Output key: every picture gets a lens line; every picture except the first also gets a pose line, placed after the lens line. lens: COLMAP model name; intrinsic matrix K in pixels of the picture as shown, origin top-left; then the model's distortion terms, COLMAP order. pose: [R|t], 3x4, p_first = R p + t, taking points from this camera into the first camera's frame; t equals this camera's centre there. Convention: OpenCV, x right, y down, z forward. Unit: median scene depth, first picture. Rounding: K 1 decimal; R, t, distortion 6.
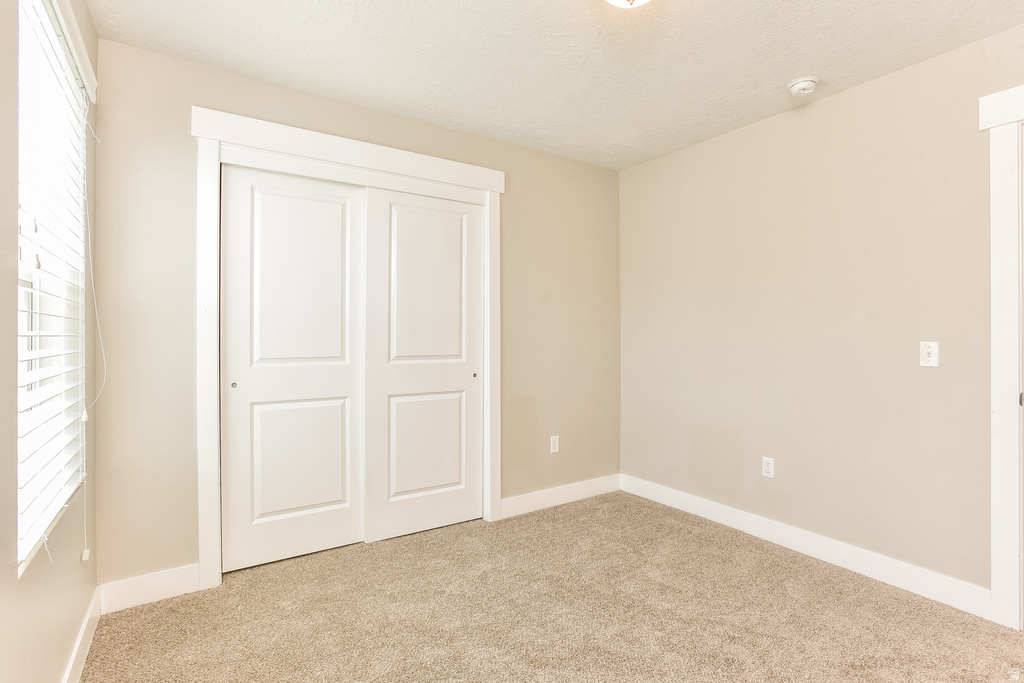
lens RADIAL K [[496.7, 0, 509.3], [0, 496.7, 335.0], [0, 0, 1]] dist [-0.052017, 0.019603]
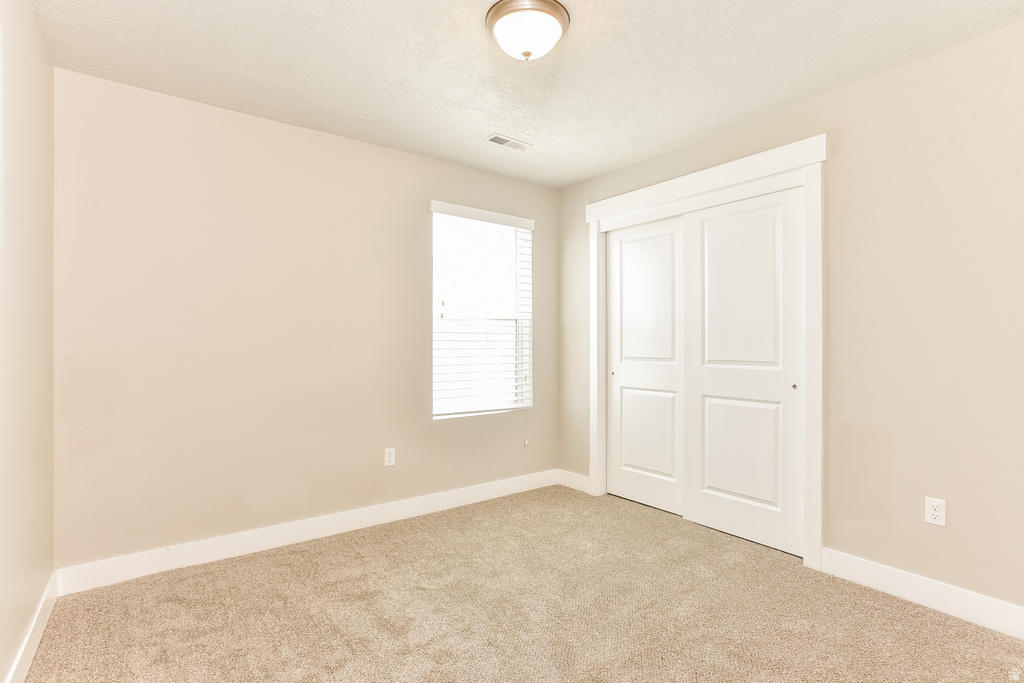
lens RADIAL K [[496.7, 0, 508.5], [0, 496.7, 344.6], [0, 0, 1]] dist [-0.052017, 0.019603]
pose [[0.043657, 0.002286, -0.999044, 0.834495], [-0.000949, 0.999997, 0.002246, 0.007067], [0.999046, 0.000850, 0.043659, 0.515098]]
